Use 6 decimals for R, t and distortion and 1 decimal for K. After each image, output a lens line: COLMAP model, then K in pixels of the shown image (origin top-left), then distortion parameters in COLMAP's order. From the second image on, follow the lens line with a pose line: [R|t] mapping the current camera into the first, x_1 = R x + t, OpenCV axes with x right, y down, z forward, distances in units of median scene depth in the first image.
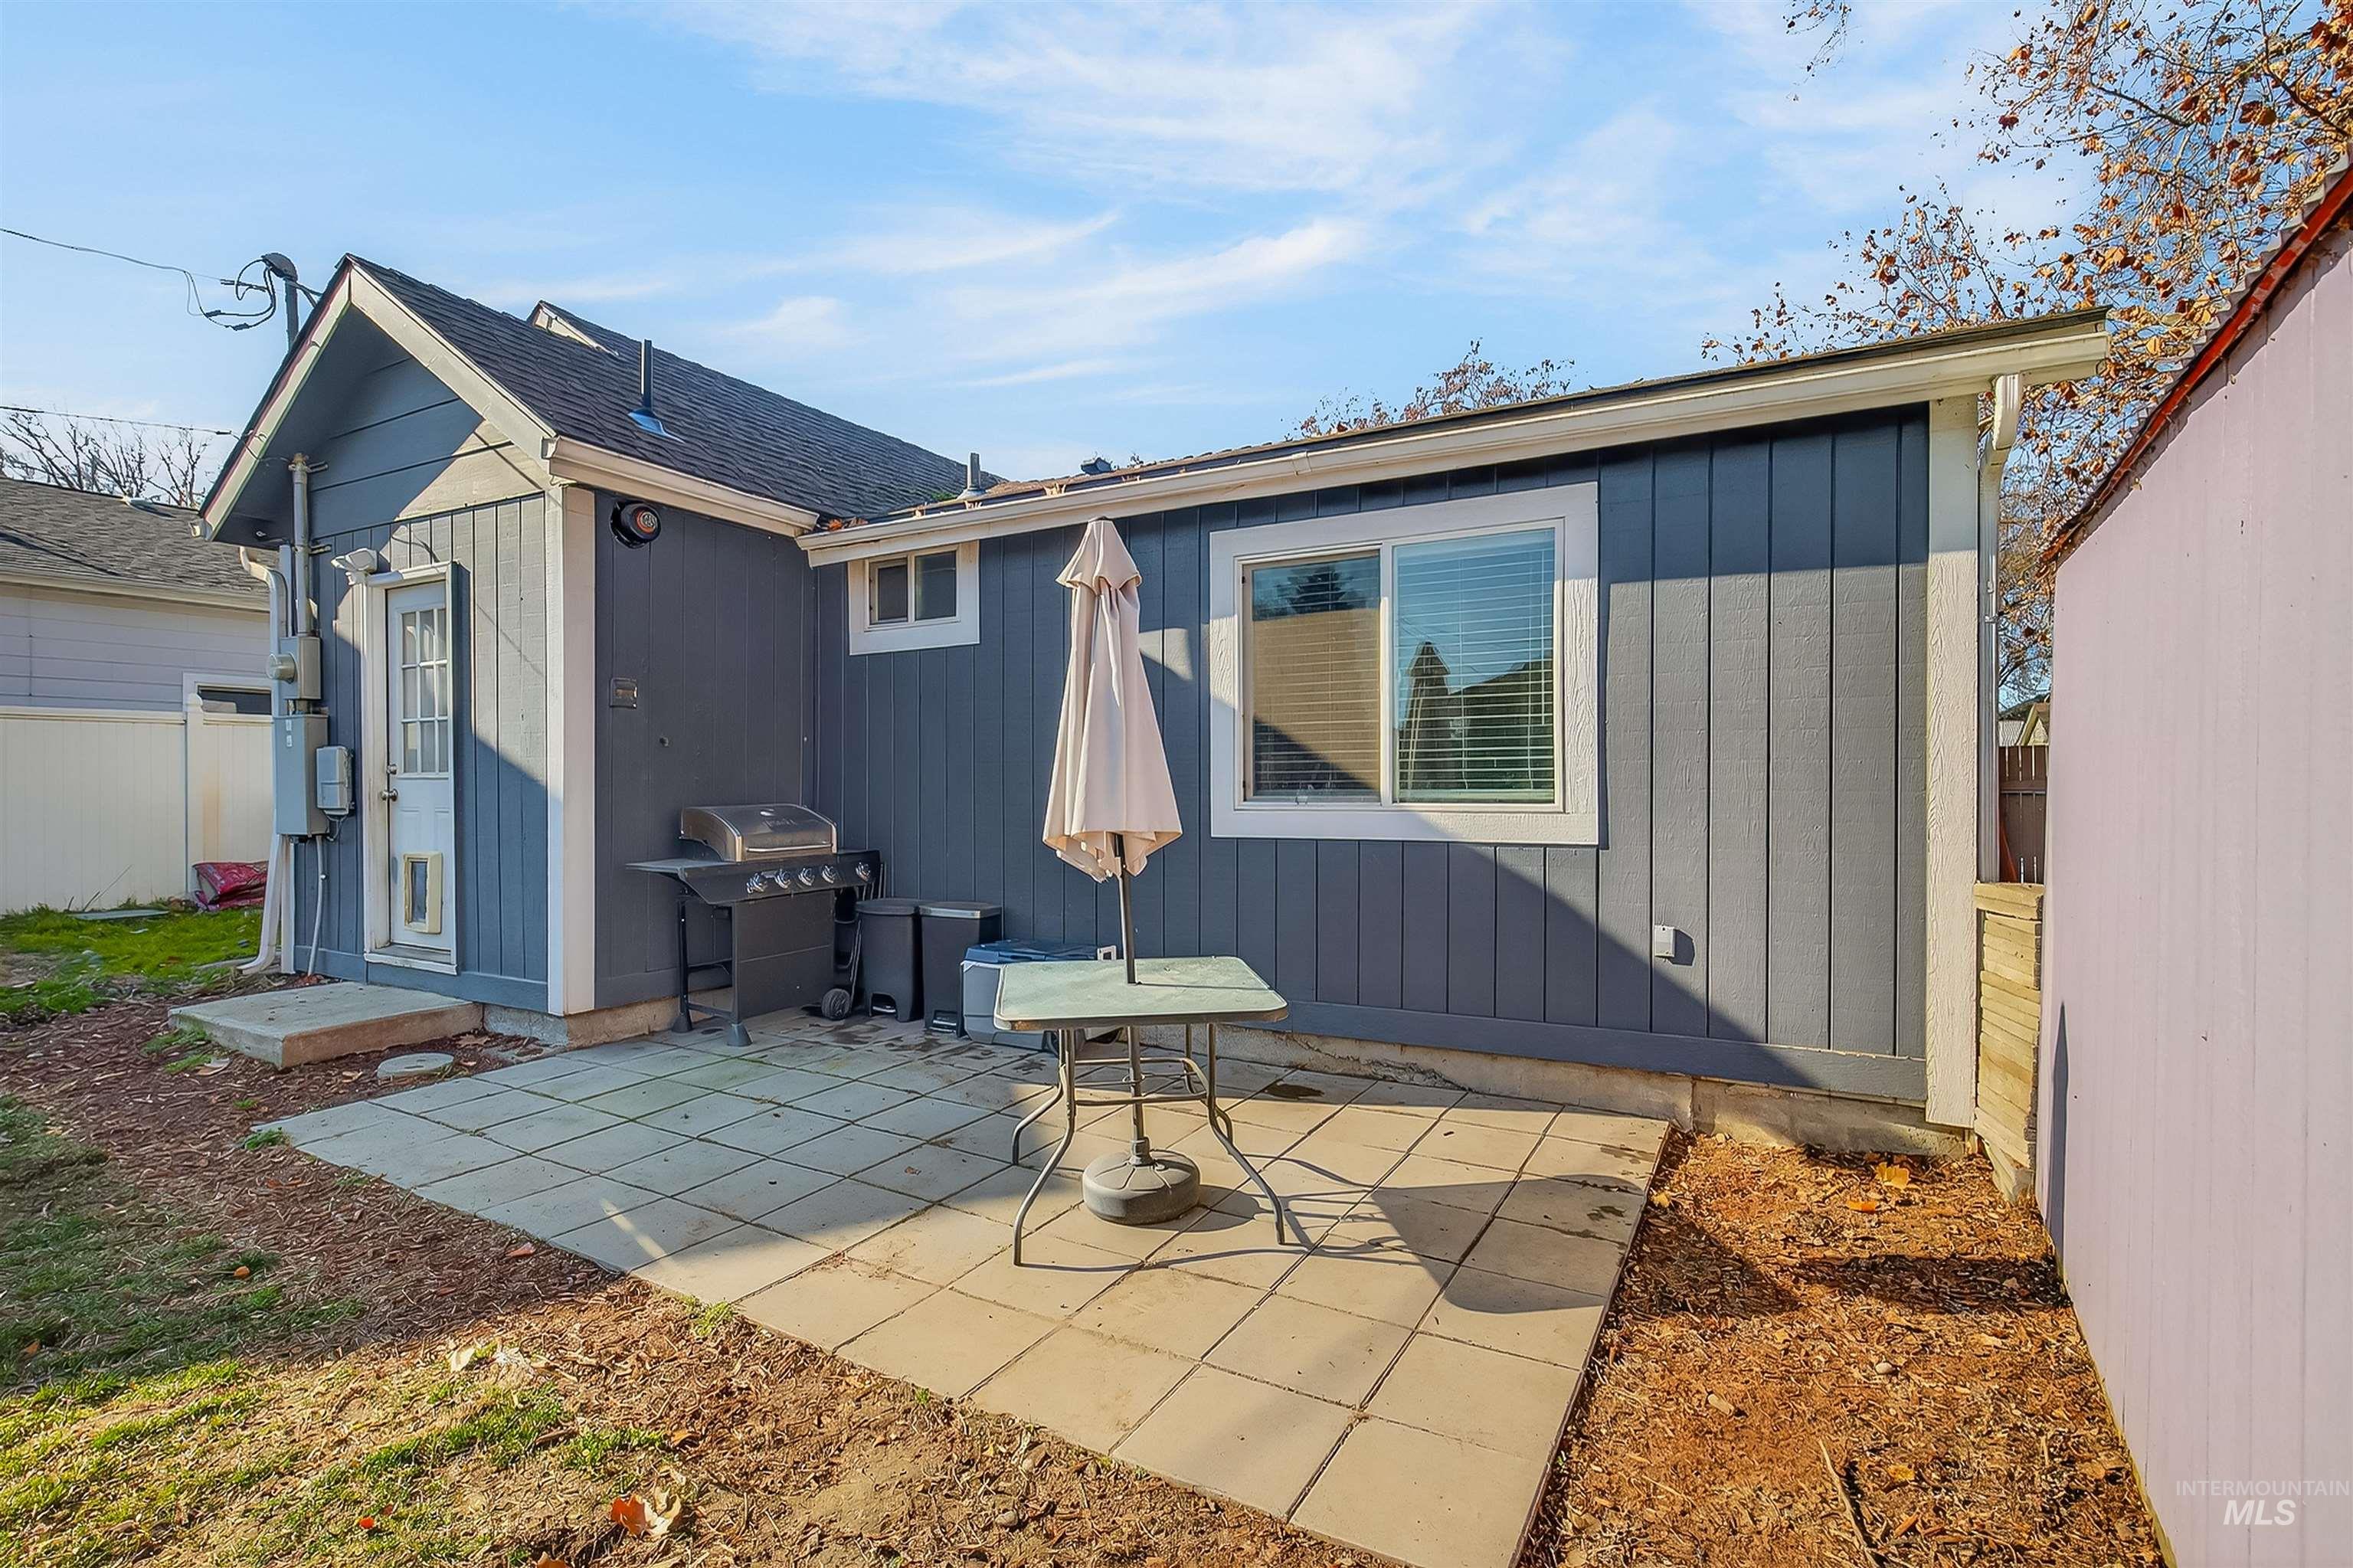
lens RADIAL K [[1103.8, 0, 1179.8], [0, 1103.8, 768.8], [0, 0, 1]] dist [-0.000582, 0.000225]
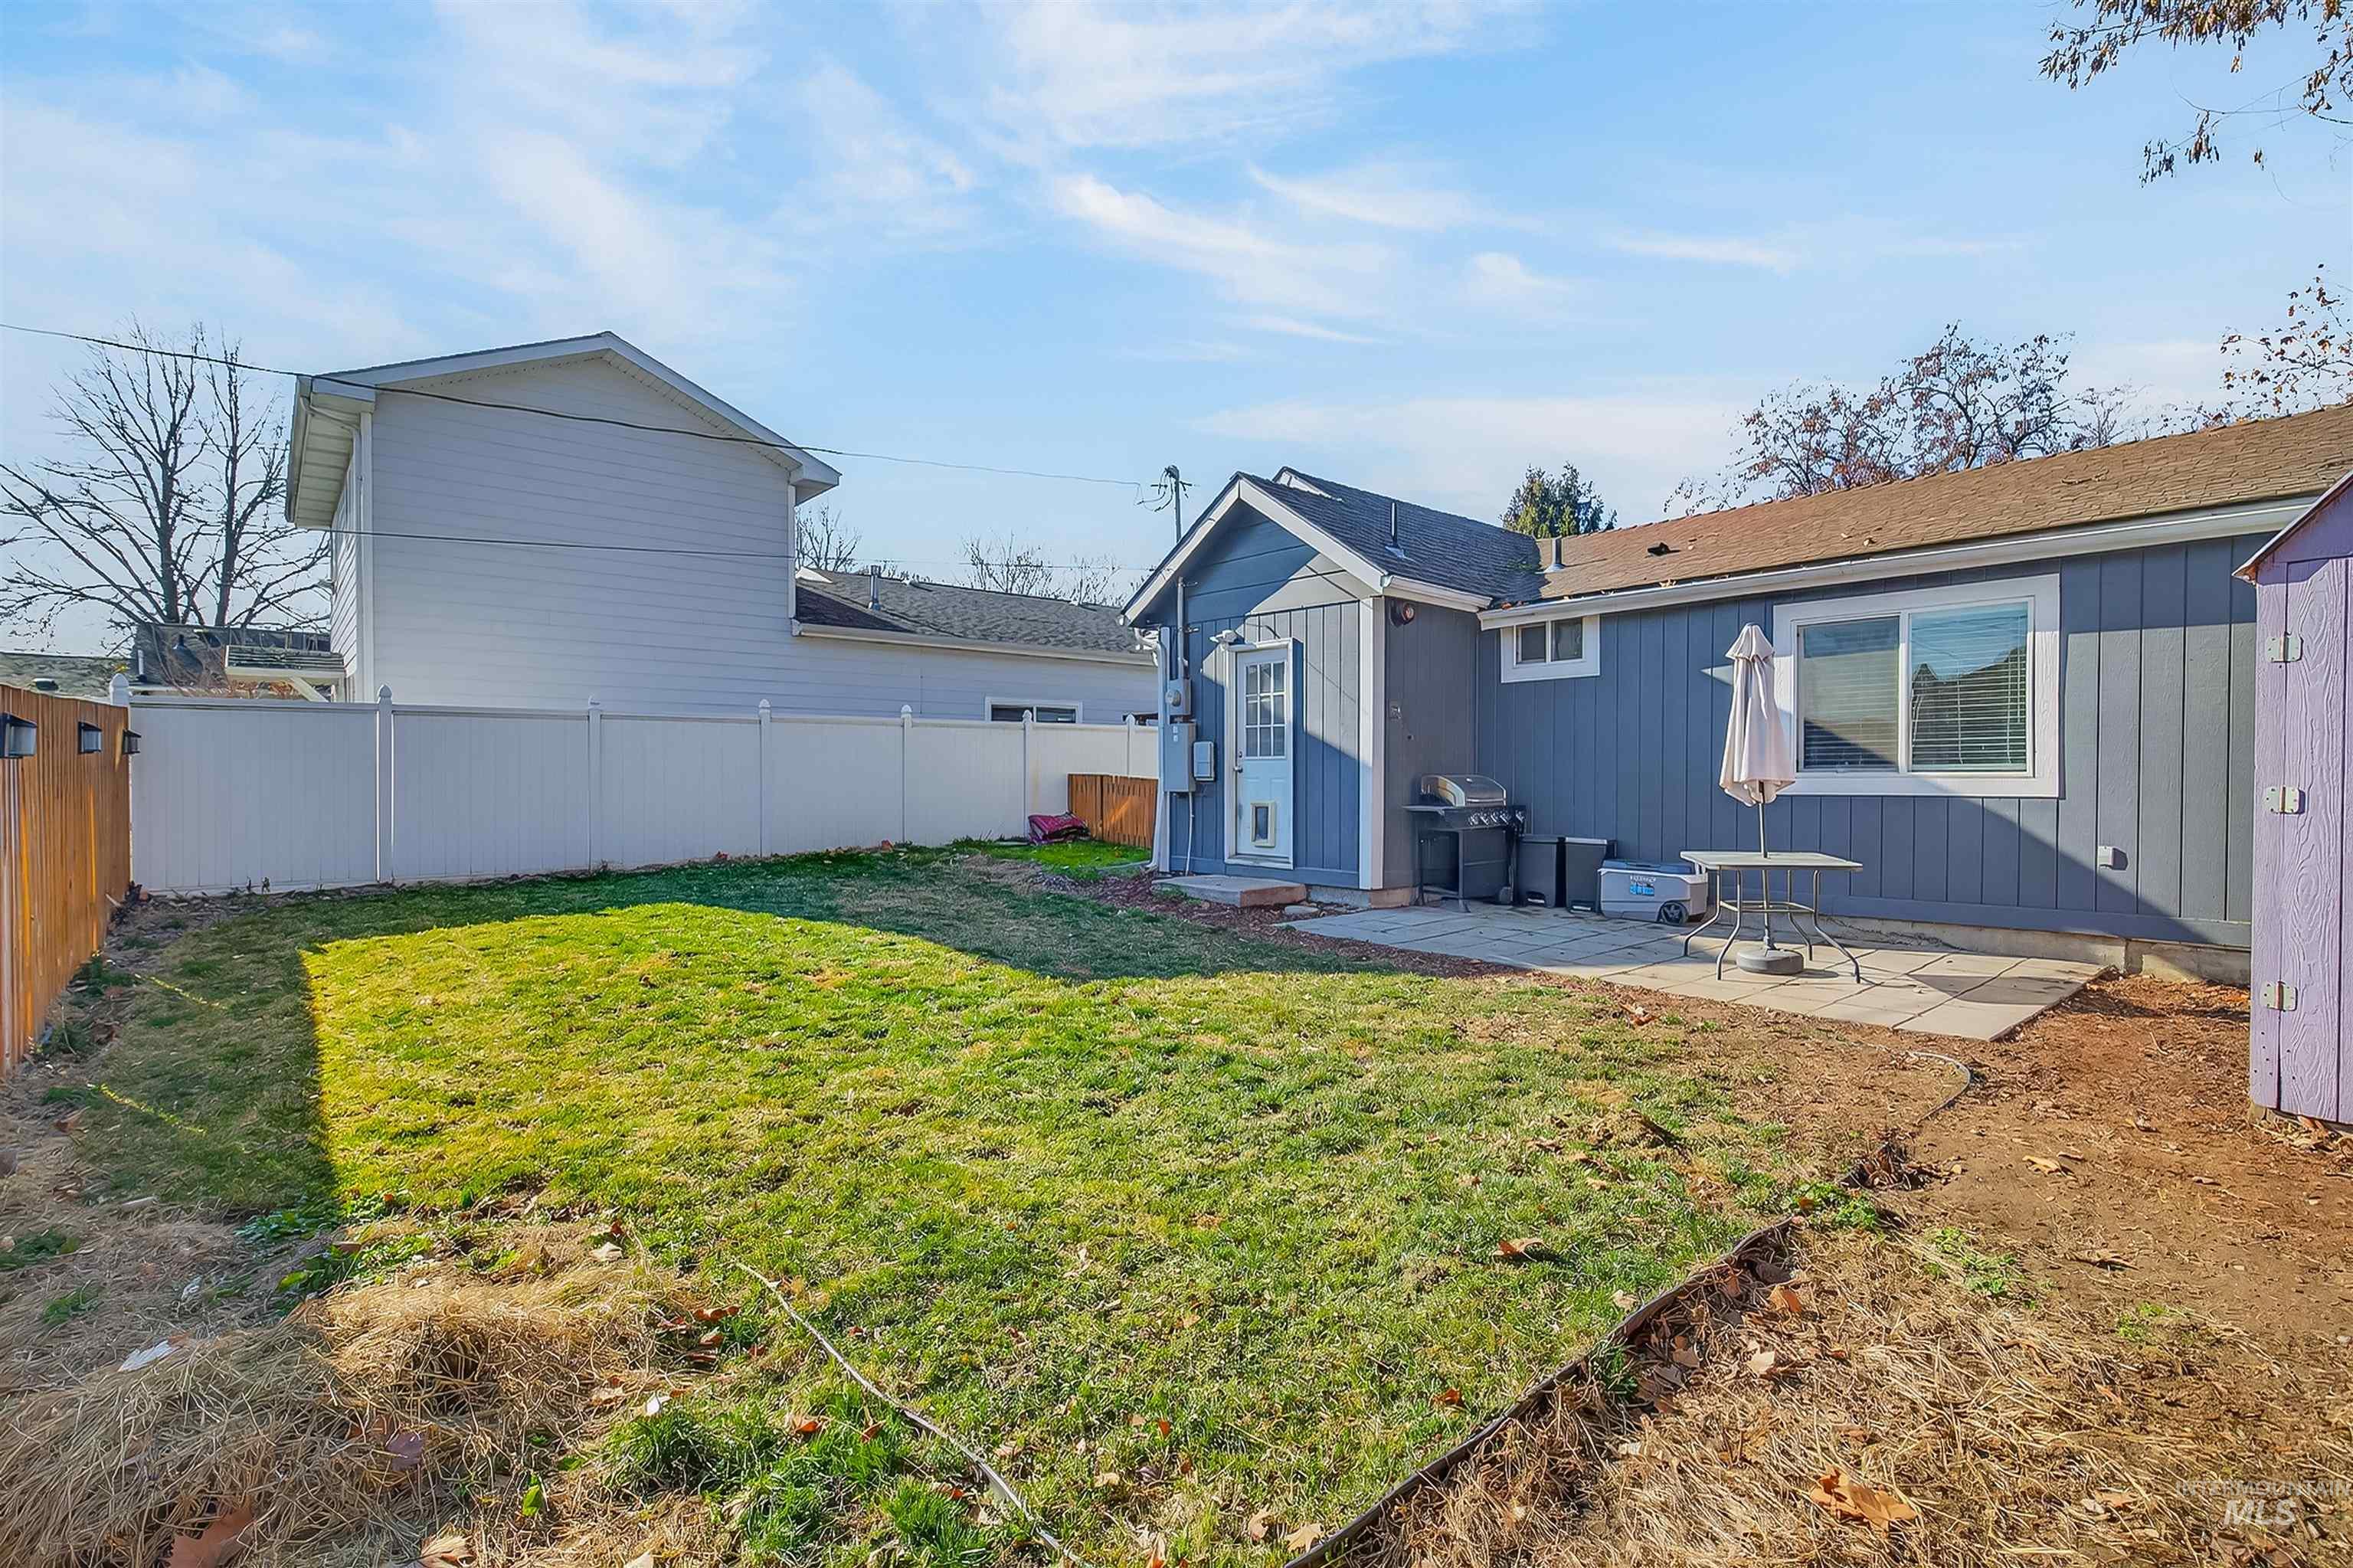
lens RADIAL K [[1103.8, 0, 1179.8], [0, 1103.8, 768.8], [0, 0, 1]] dist [-0.000582, 0.000225]
pose [[0.941366, 0.003009, -0.337373, -0.231504], [-0.001876, 0.999991, 0.003686, 0.018945], [0.337381, -0.002837, 0.941364, -0.770521]]
